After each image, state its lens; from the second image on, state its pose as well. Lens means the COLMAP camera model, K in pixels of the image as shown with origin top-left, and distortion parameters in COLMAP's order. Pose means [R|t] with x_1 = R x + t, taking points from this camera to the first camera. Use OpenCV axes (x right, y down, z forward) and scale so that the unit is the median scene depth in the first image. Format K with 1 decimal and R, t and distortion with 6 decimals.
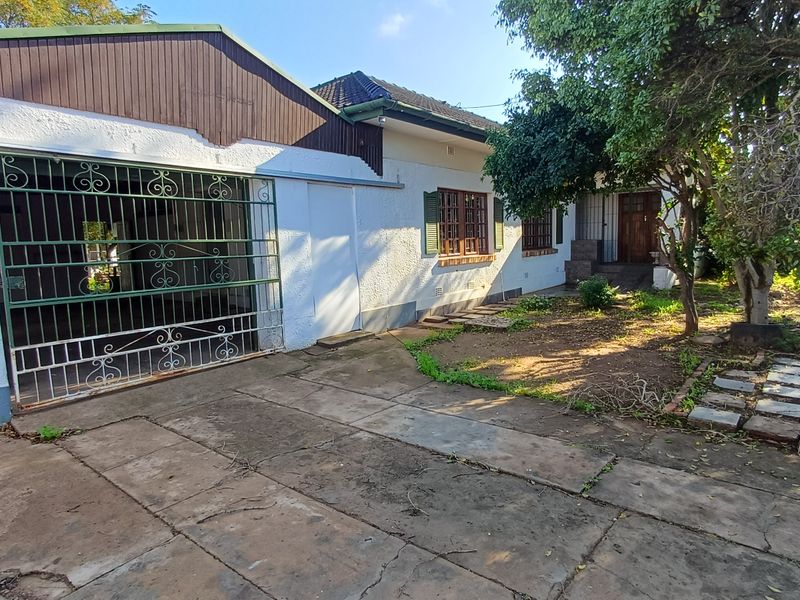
lens RADIAL K [[496.4, 0, 415.7], [0, 496.4, 287.3], [0, 0, 1]] dist [0.008216, -0.008458]
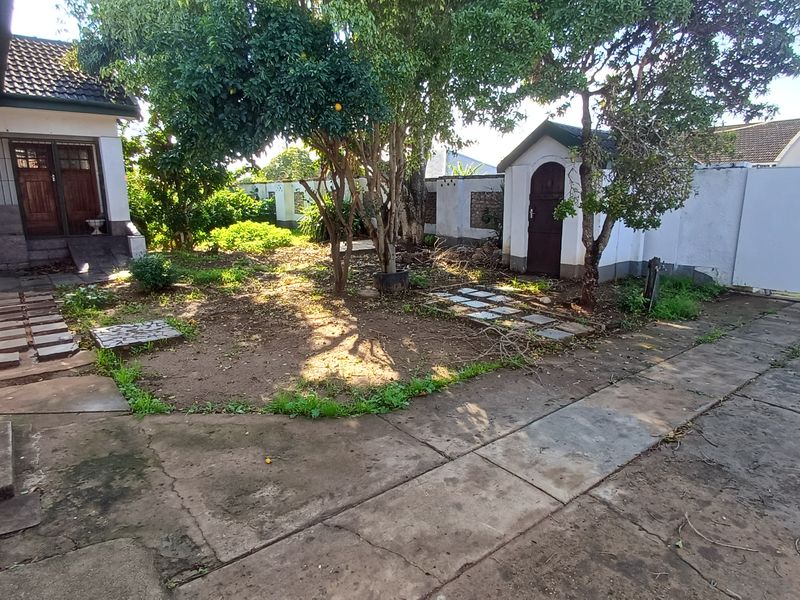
lens RADIAL K [[496.4, 0, 396.0], [0, 496.4, 296.2], [0, 0, 1]] dist [0.008216, -0.008458]
pose [[0.231132, -0.174547, 0.957137, -0.772322], [0.098573, 0.982914, 0.155445, -0.091809], [-0.967916, 0.058420, 0.244388, 1.114538]]
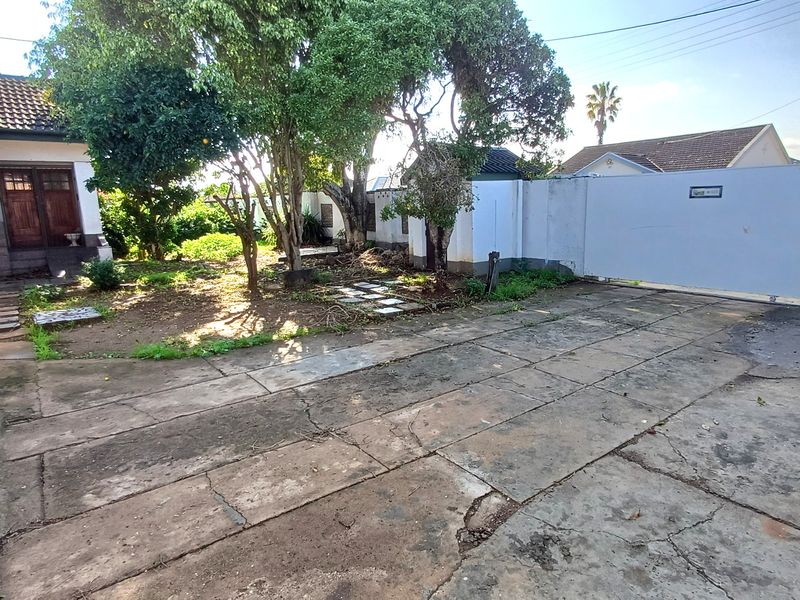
lens RADIAL K [[496.4, 0, 404.8], [0, 496.4, 302.2], [0, 0, 1]] dist [0.008216, -0.008458]
pose [[0.242193, -0.167248, 0.955704, -1.050991], [0.119533, 0.982670, 0.141675, -0.005948], [-0.962837, 0.079925, 0.257988, 0.517200]]
